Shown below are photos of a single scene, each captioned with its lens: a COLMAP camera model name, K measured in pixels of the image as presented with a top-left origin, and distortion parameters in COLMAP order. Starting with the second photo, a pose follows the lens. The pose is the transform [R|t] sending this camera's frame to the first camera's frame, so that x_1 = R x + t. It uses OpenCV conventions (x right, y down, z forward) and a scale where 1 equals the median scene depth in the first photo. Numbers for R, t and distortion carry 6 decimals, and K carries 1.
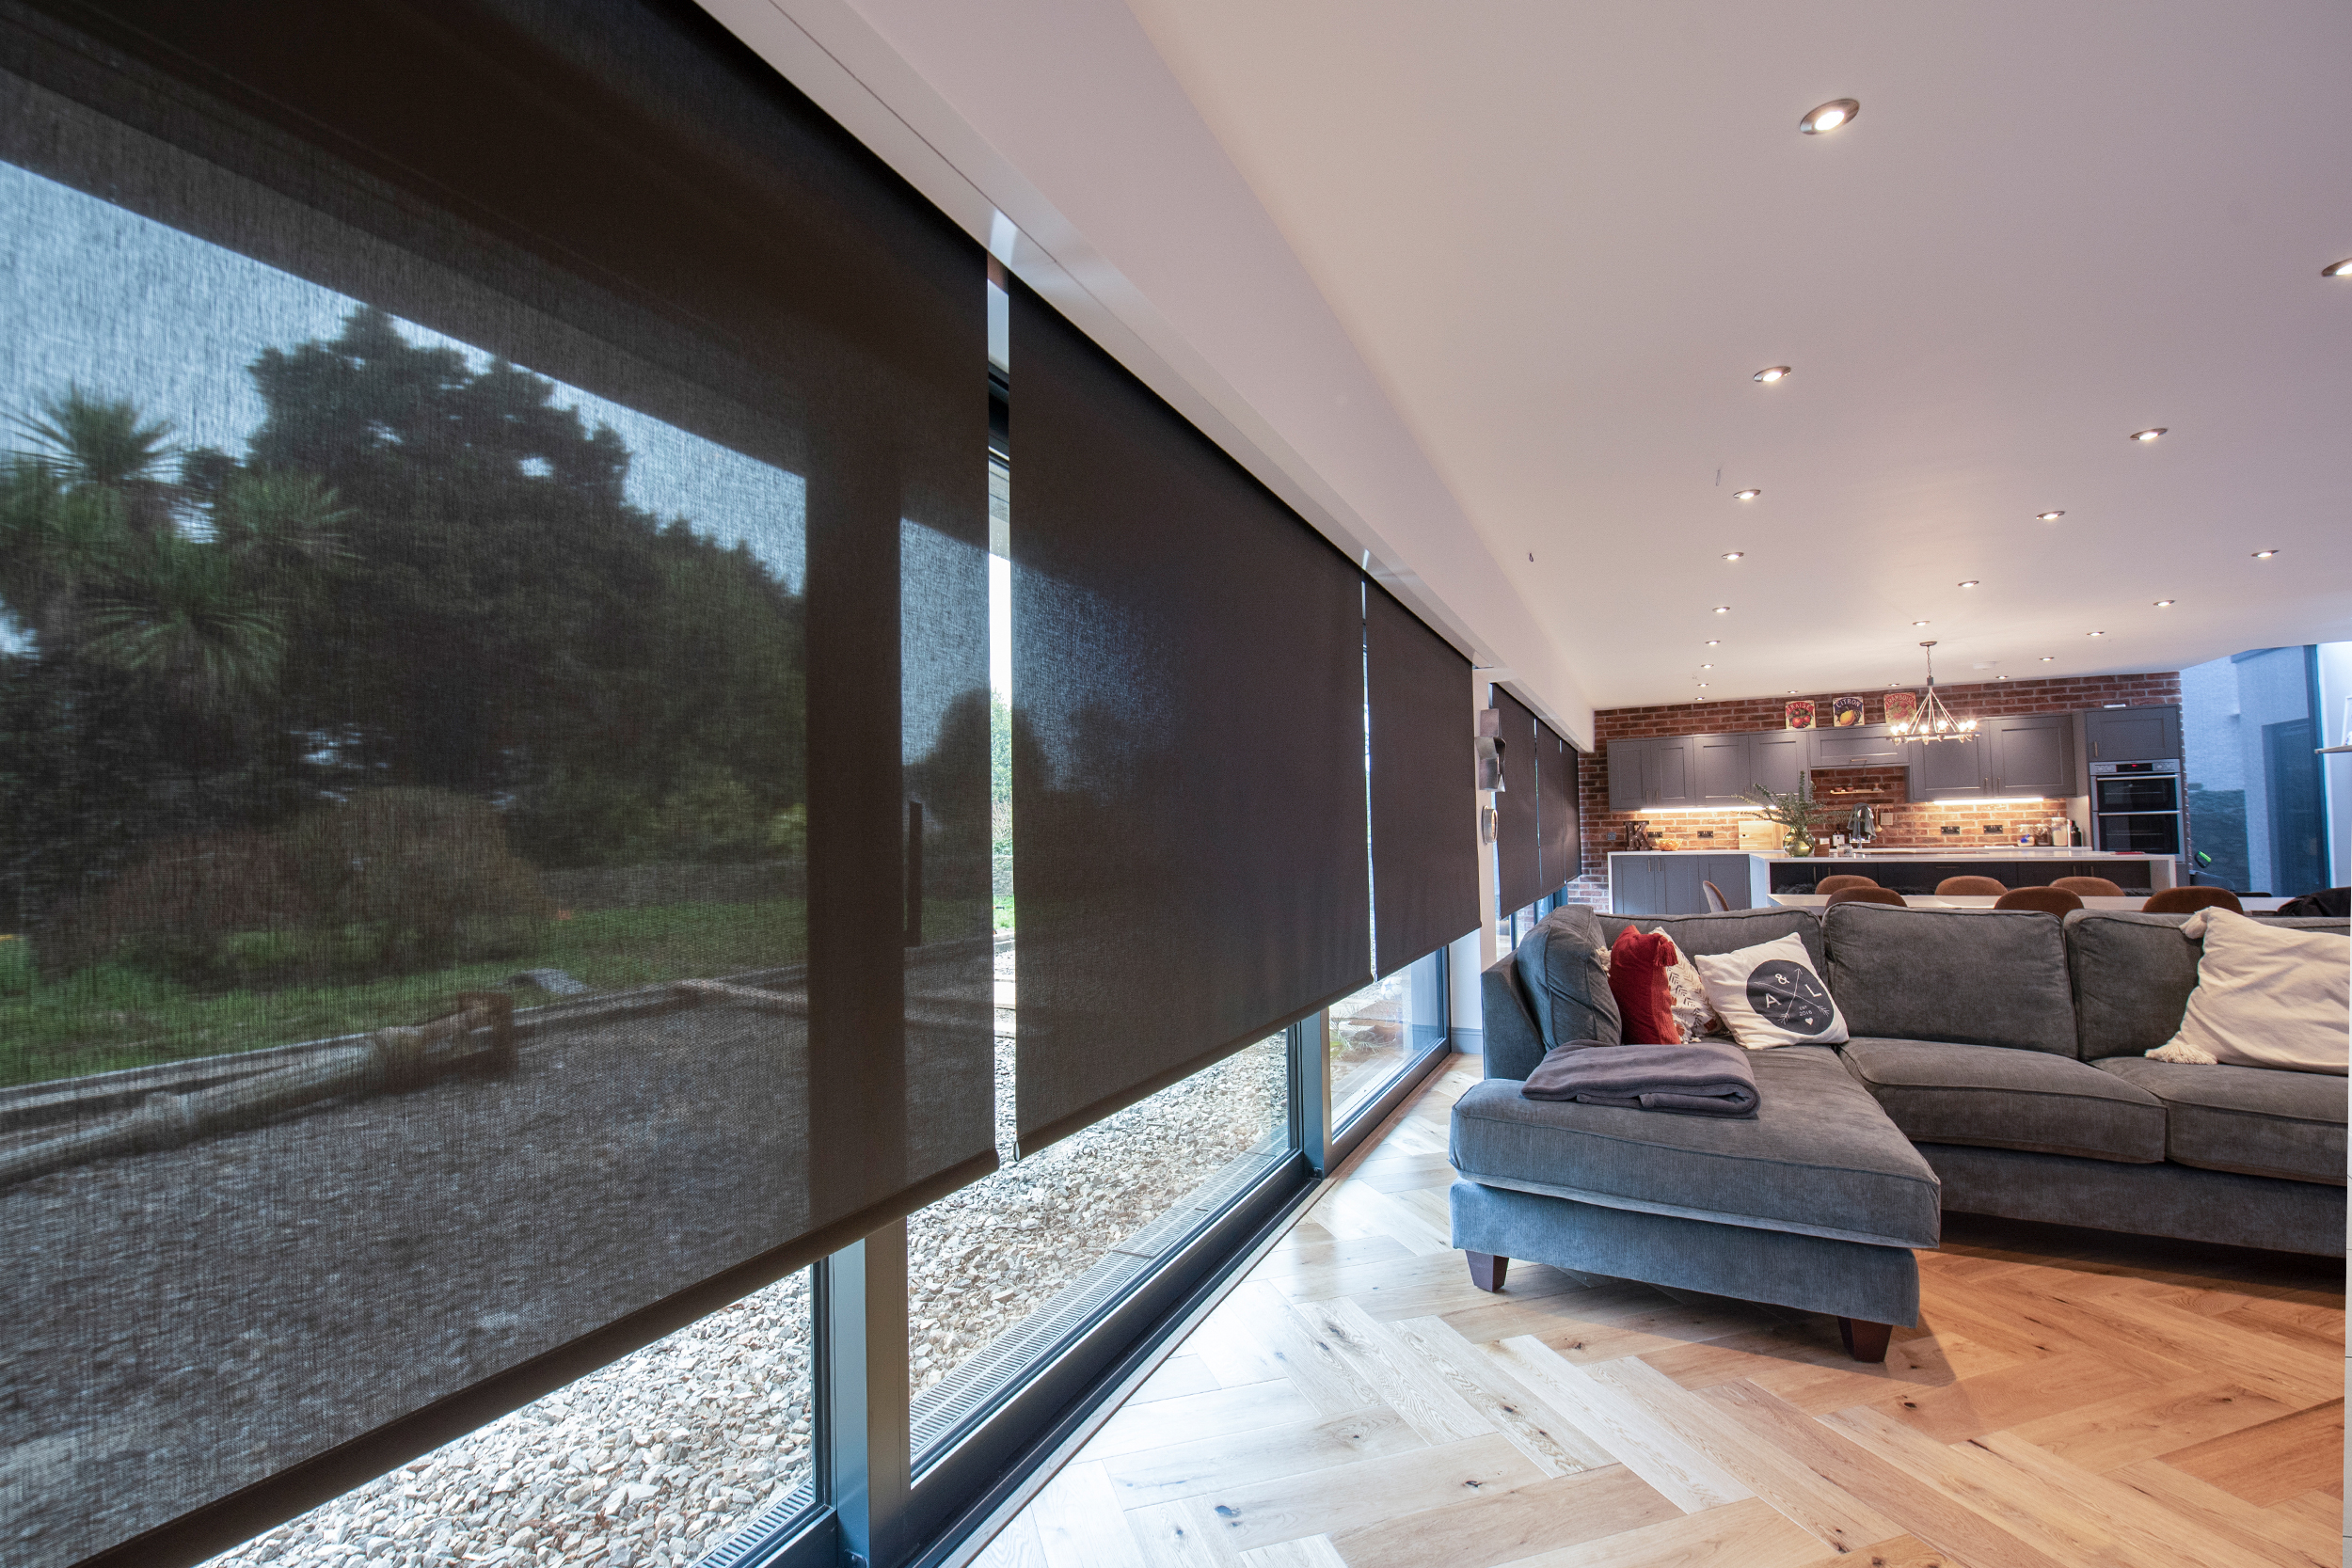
lens RADIAL K [[961.1, 0, 1176.0], [0, 961.1, 784.0], [0, 0, 1]] dist [-0.016229, -0.000797]
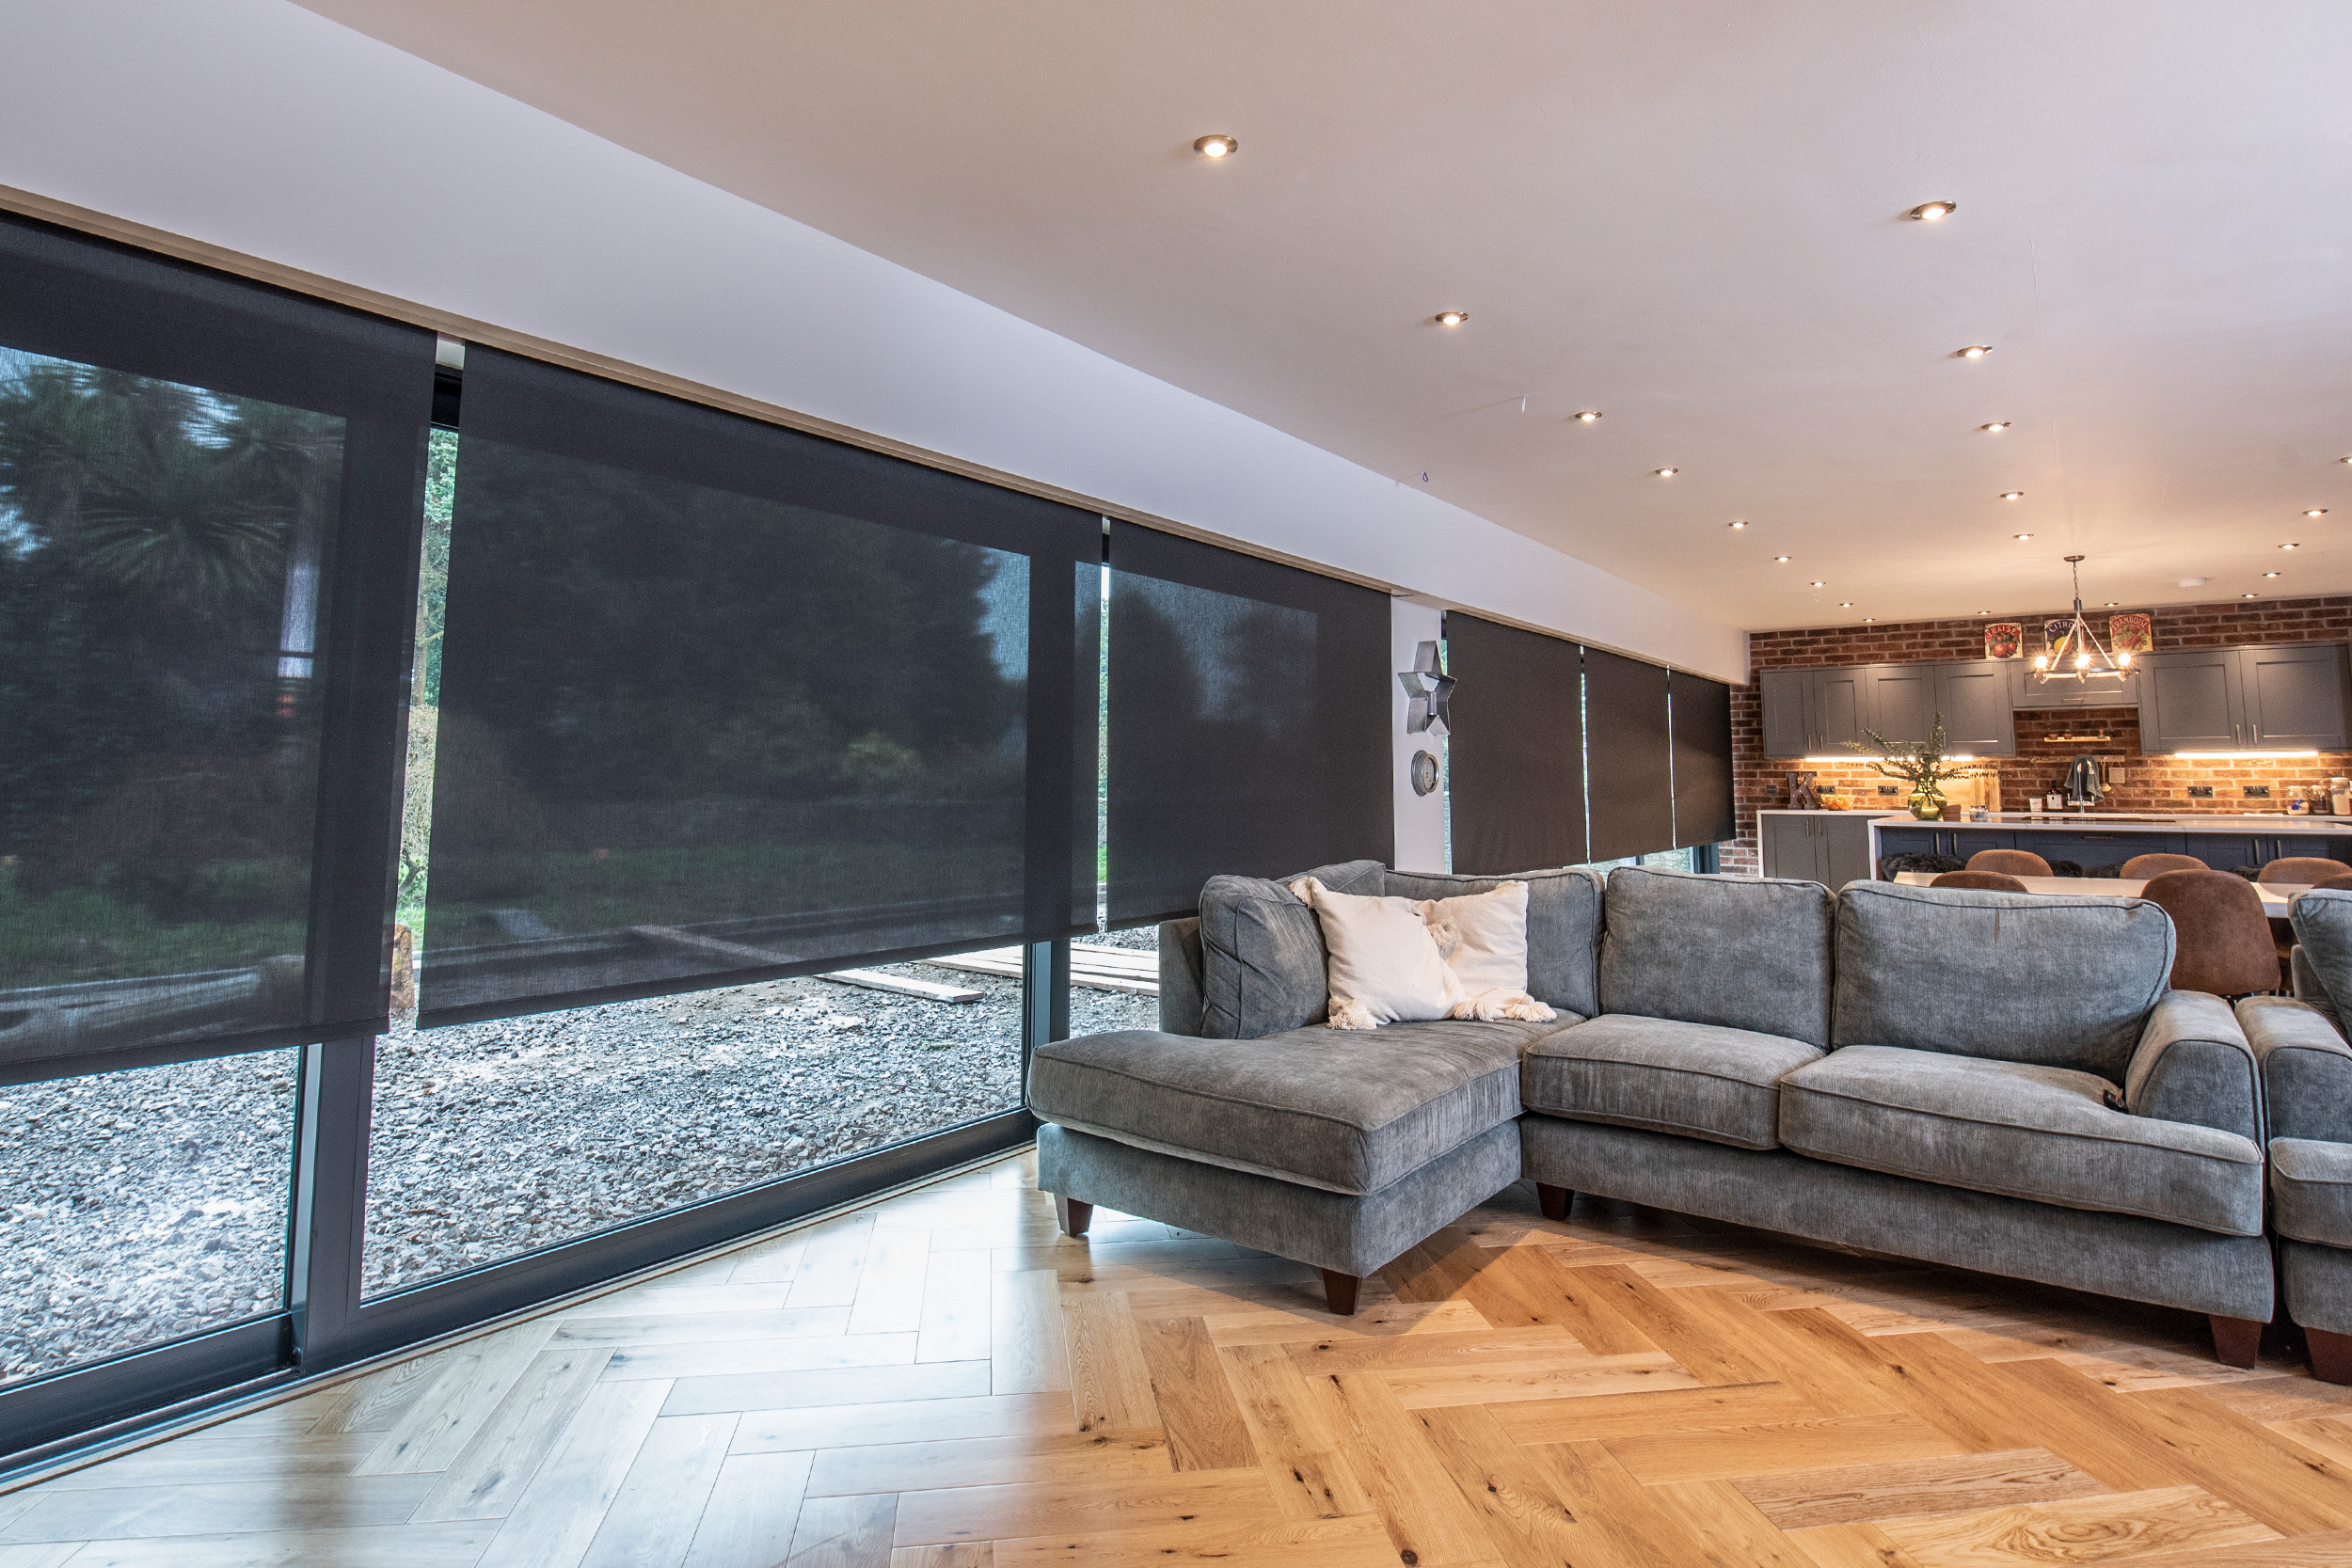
lens RADIAL K [[1168.5, 0, 1174.5], [0, 1168.5, 629.2], [0, 0, 1]] dist [-0.003521, -0.008529]
pose [[0.992522, 0.006264, -0.121908, 0.101954], [-0.014965, 0.997393, -0.070591, -0.004238], [0.121148, 0.071887, 0.990028, -0.044703]]
